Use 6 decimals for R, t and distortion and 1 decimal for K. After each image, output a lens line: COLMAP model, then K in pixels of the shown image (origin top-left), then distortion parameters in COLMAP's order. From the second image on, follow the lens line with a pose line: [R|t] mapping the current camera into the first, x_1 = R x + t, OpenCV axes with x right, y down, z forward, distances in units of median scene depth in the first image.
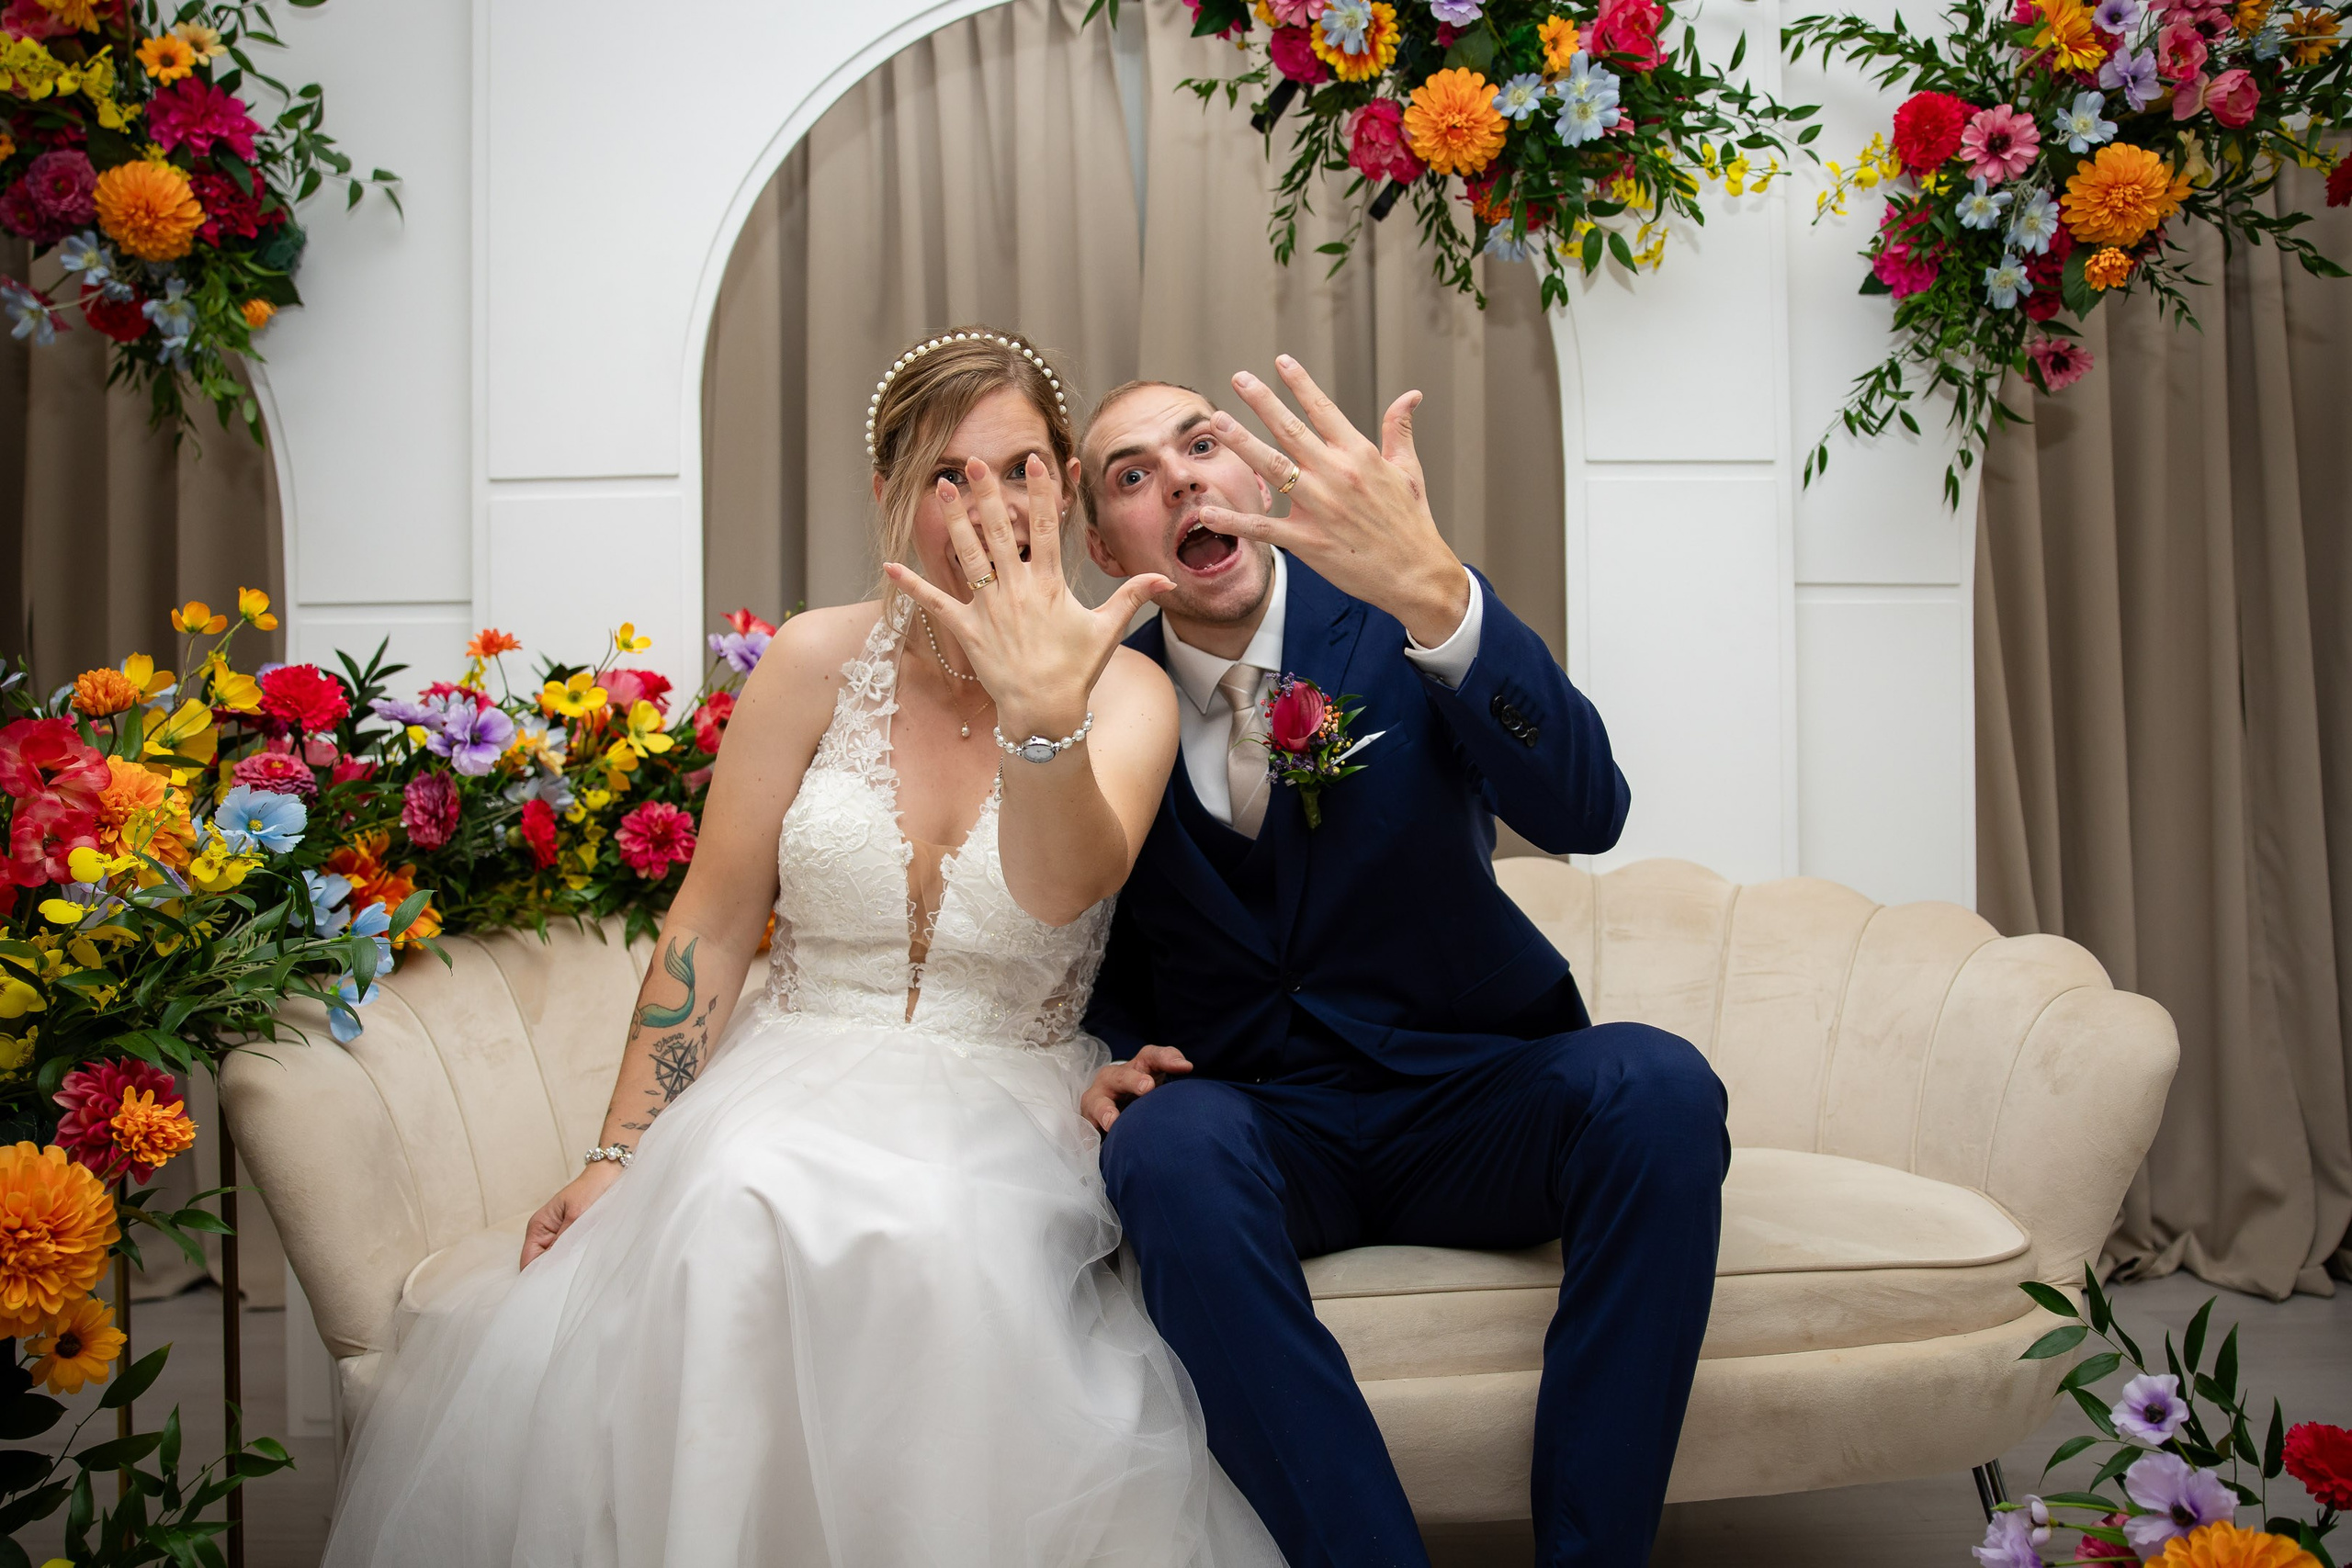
lens RADIAL K [[1719.7, 0, 1190.8], [0, 1719.7, 805.1], [0, 0, 1]] dist [-0.080103, 0.062240]
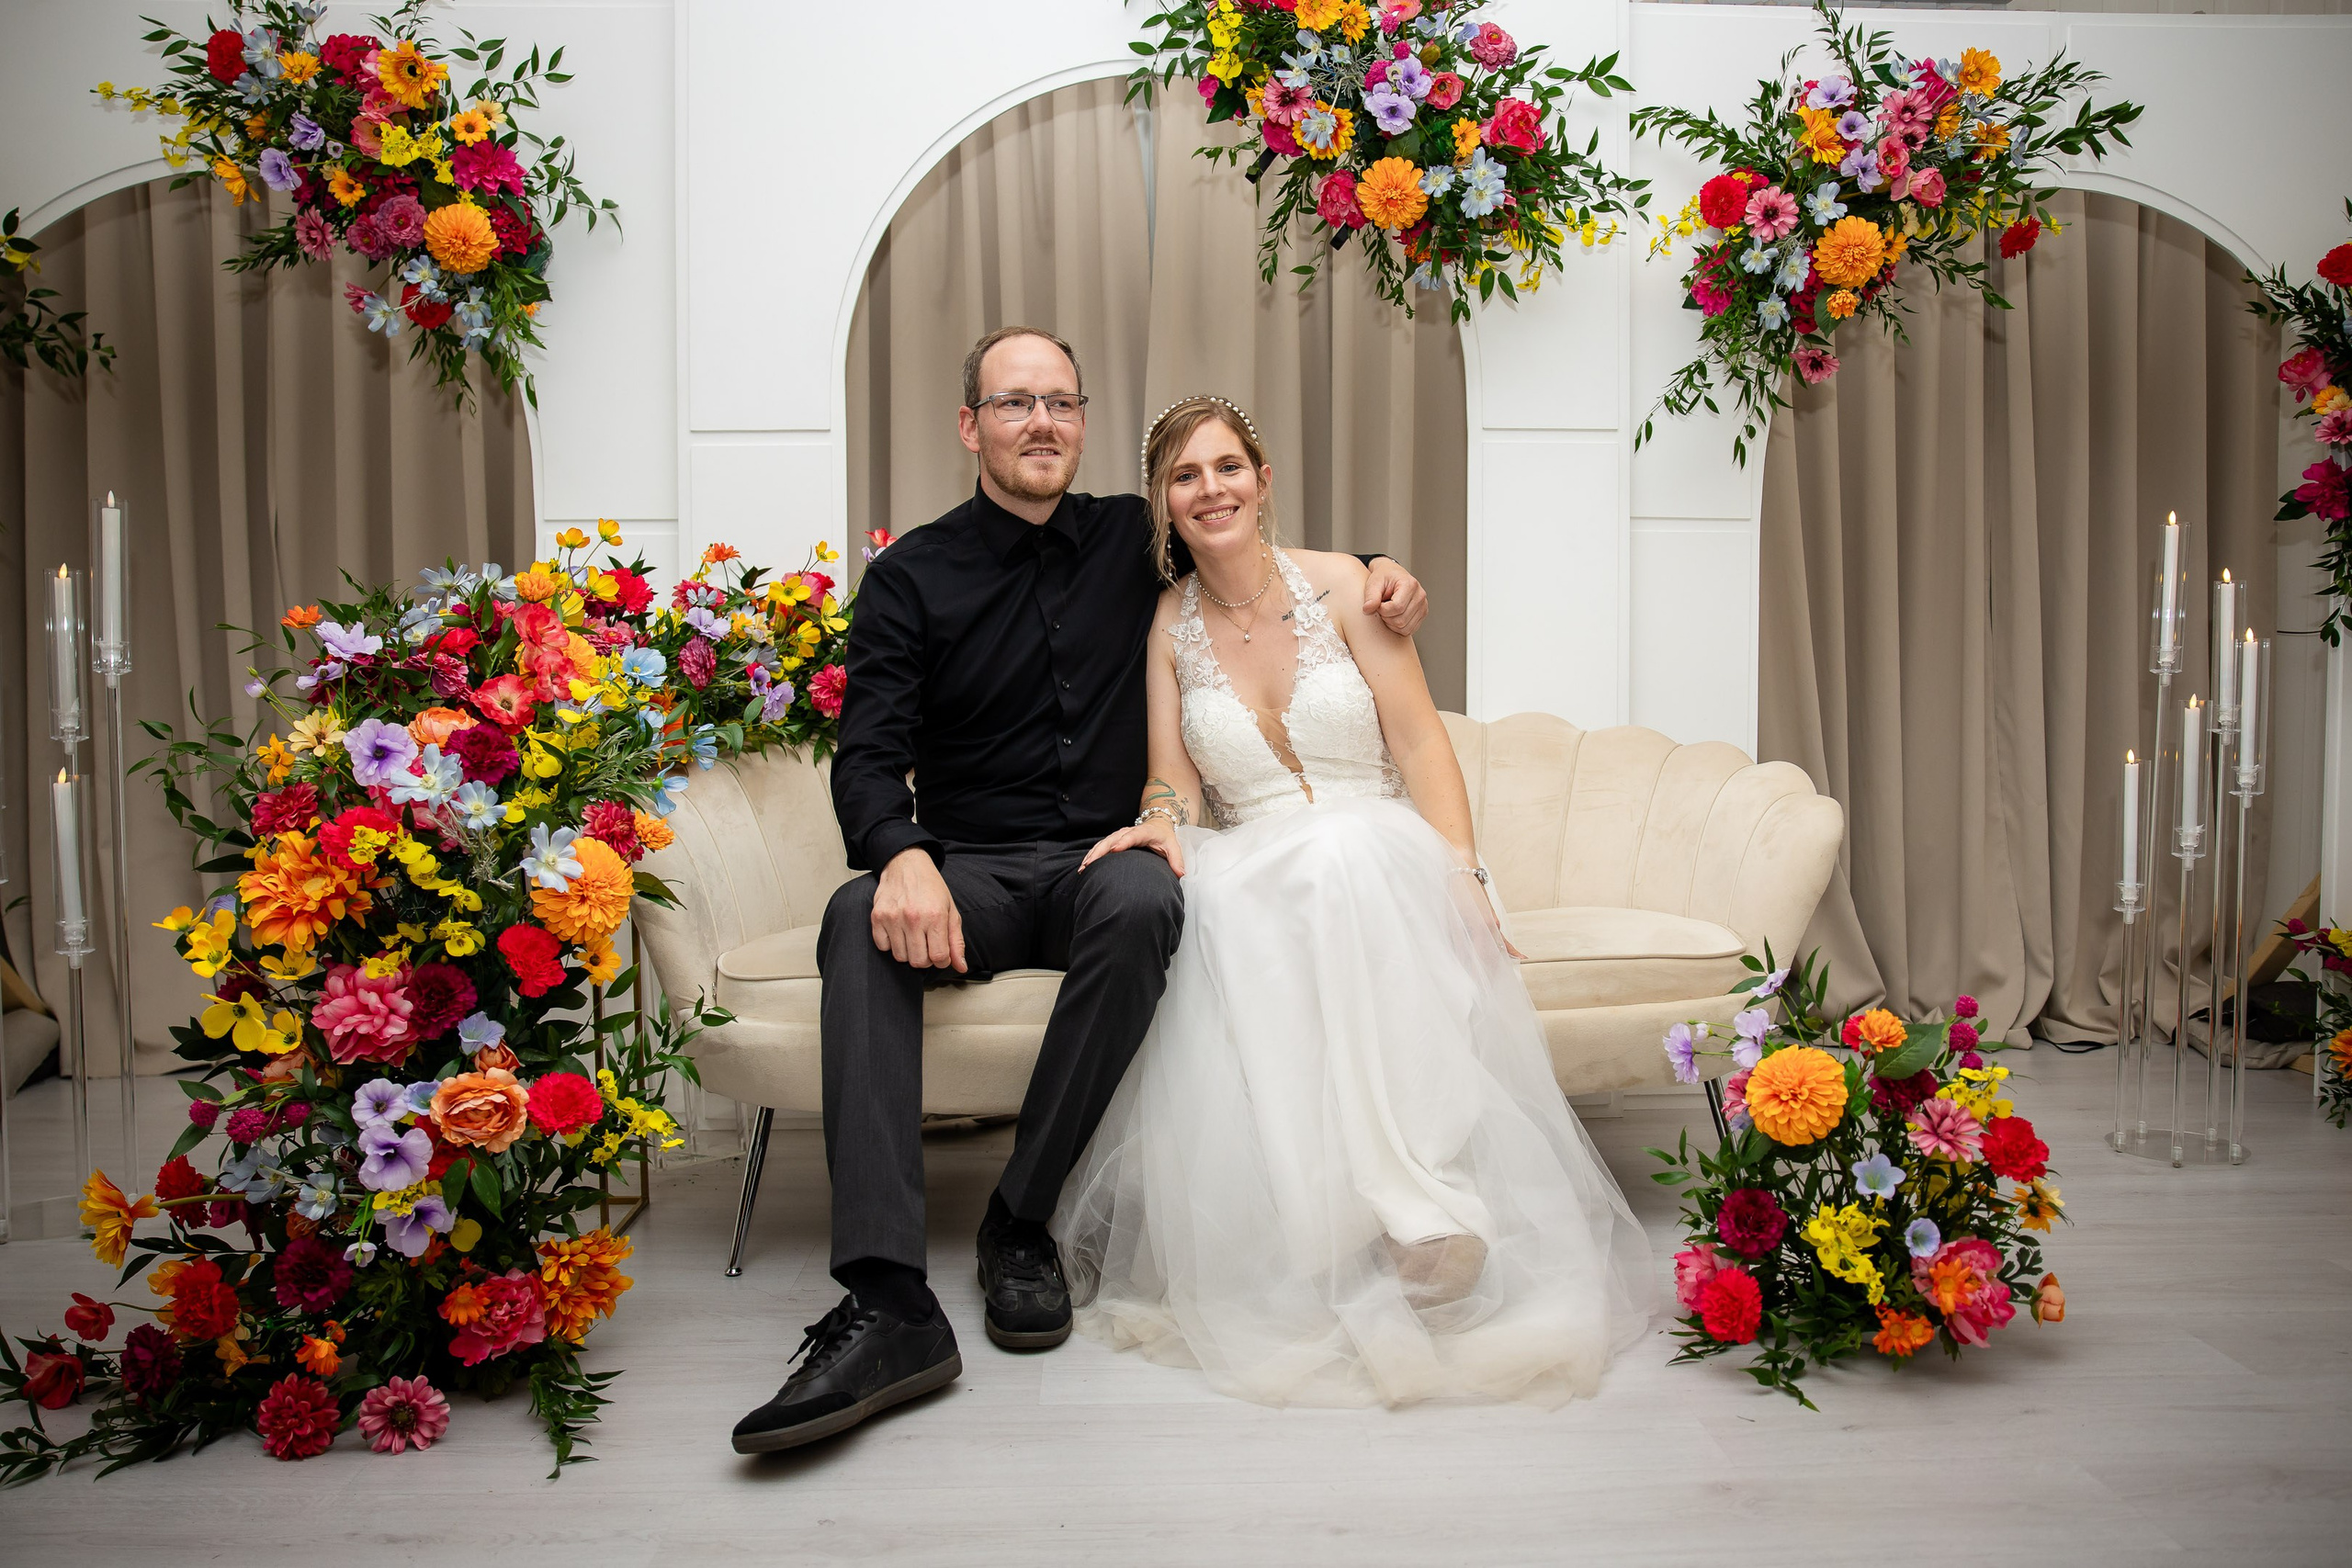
lens RADIAL K [[1719.7, 0, 1193.2], [0, 1719.7, 787.2], [0, 0, 1]] dist [-0.080103, 0.062240]
pose [[0.999363, 0.005724, 0.035223, -0.058430], [-0.007440, 0.998782, 0.048769, 0.027771], [-0.034900, -0.049000, 0.998189, -0.439048]]
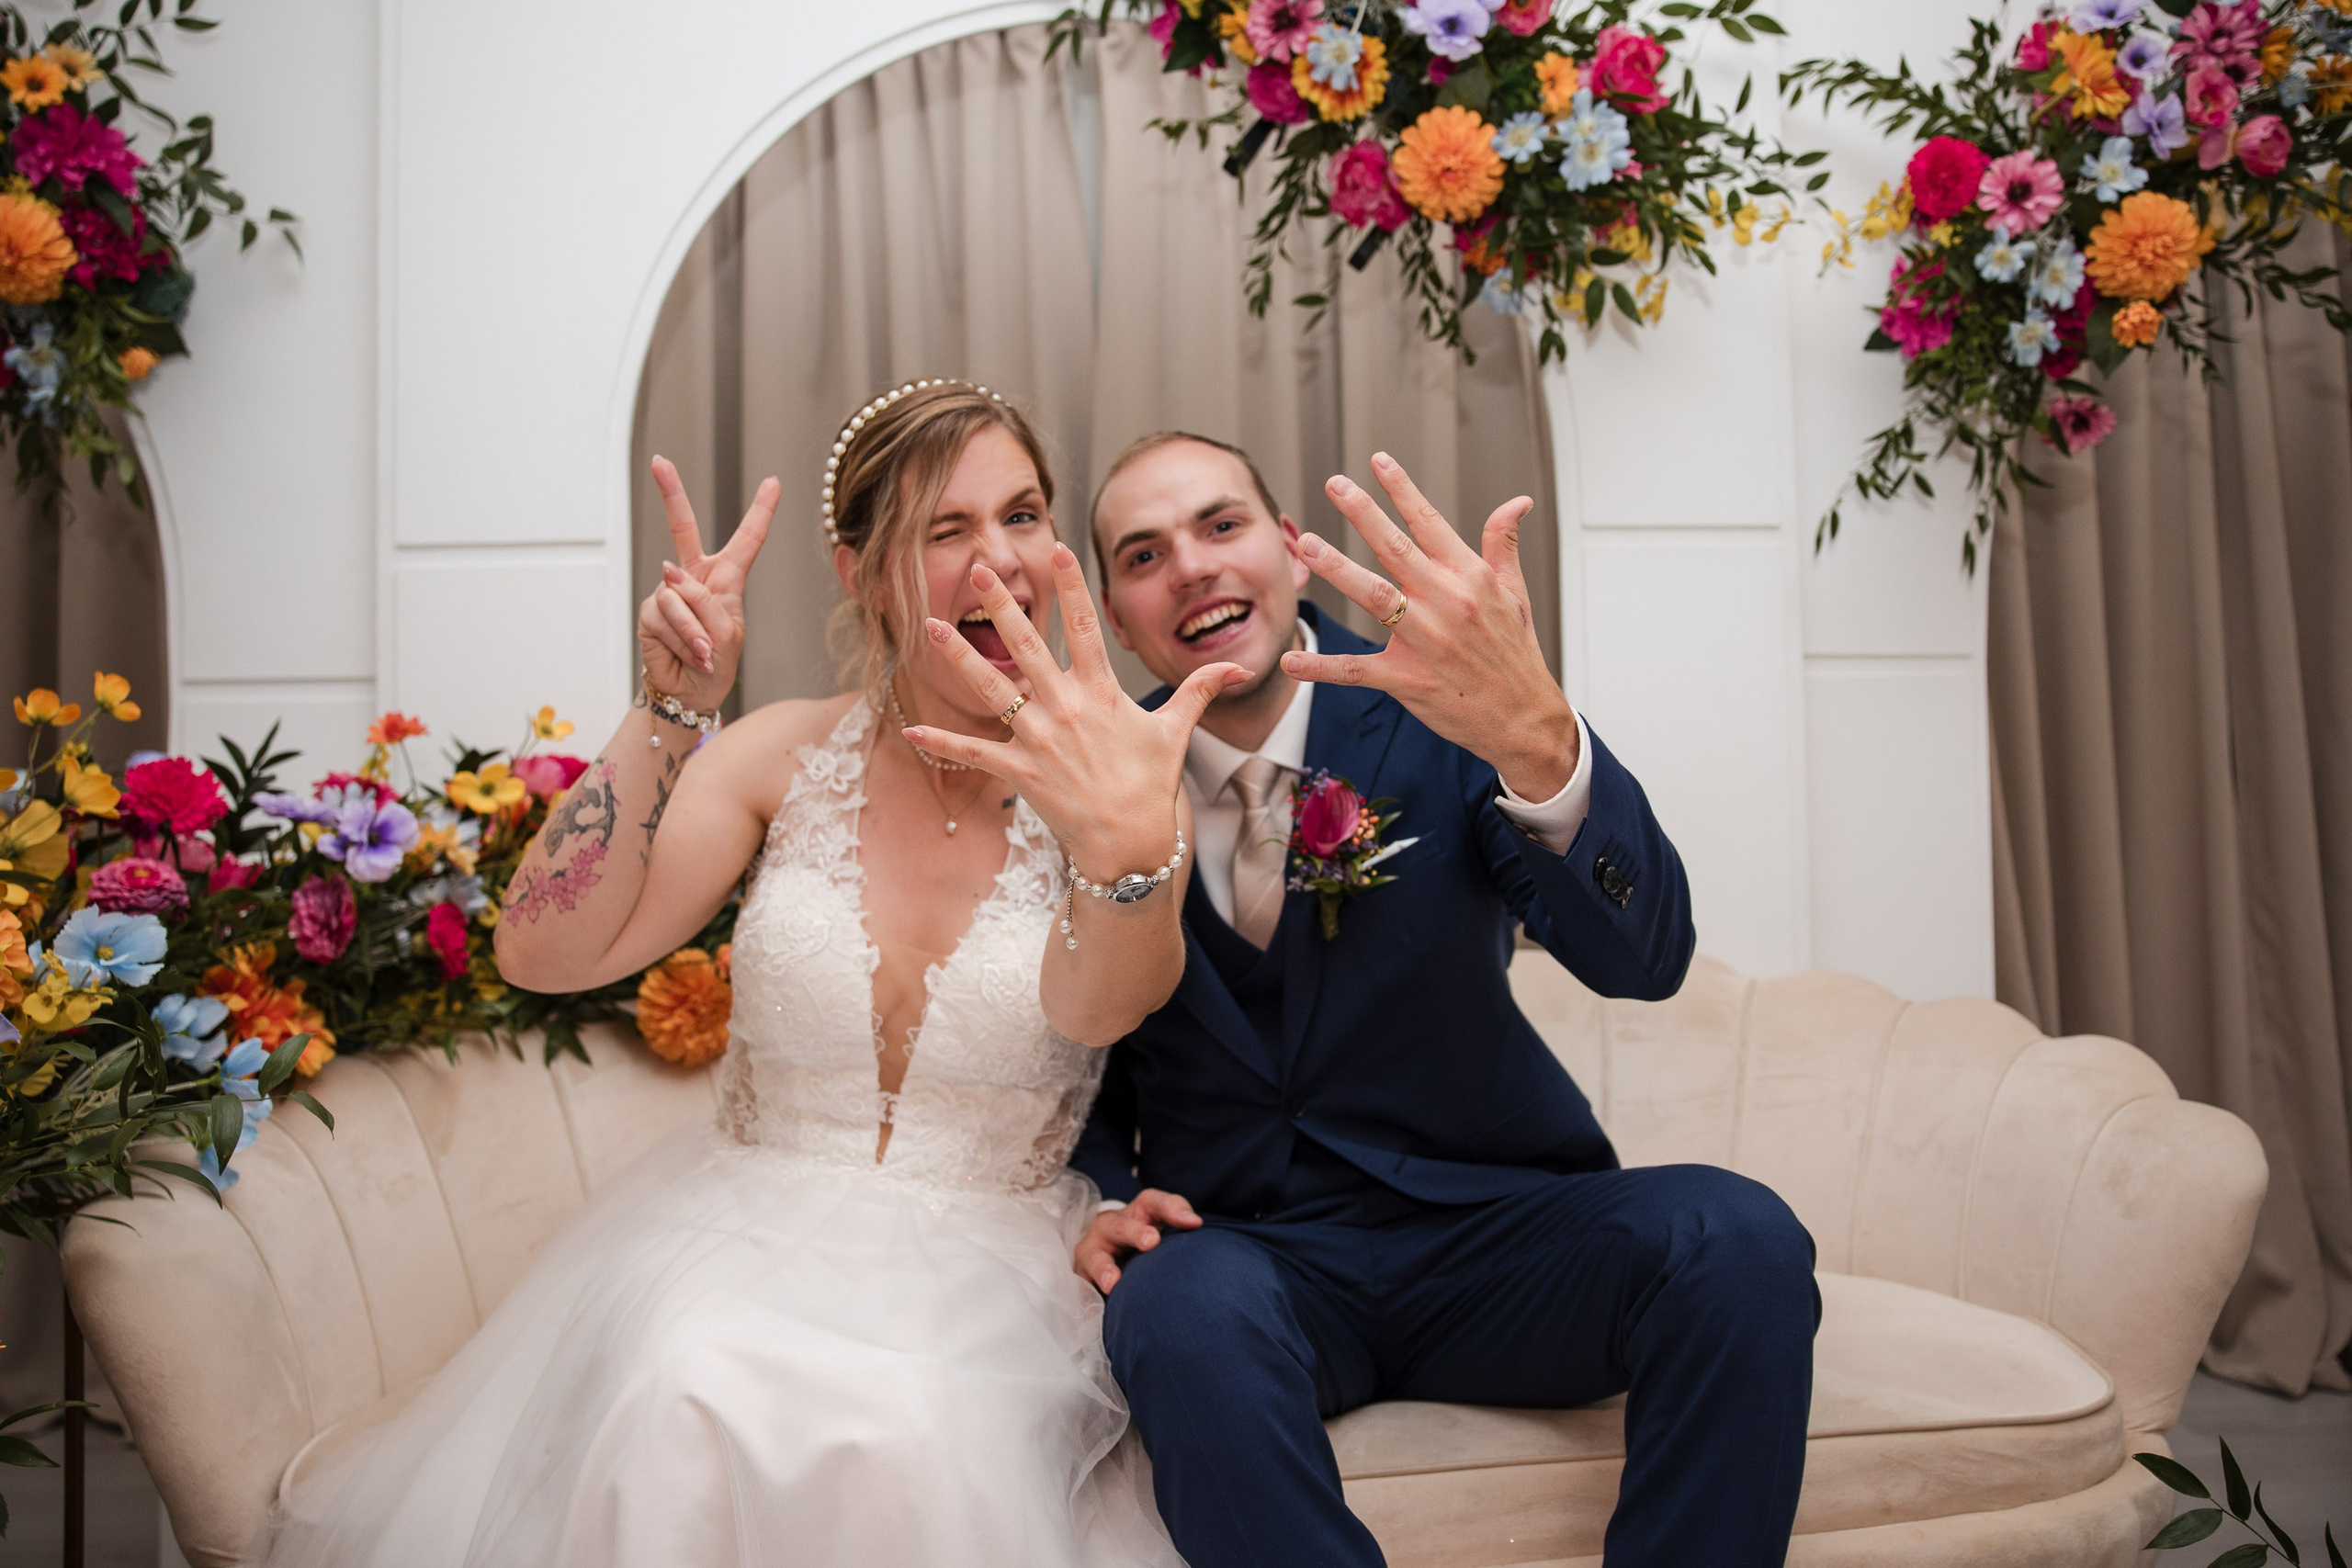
lens RADIAL K [[1719.7, 0, 1180.4], [0, 1719.7, 813.5], [0, 0, 1]] dist [-0.080103, 0.062240]
pose [[0.999267, -0.005713, 0.037855, -0.027992], [0.006840, 0.999535, -0.029708, -0.019116], [-0.037668, 0.029946, 0.998842, 0.082869]]
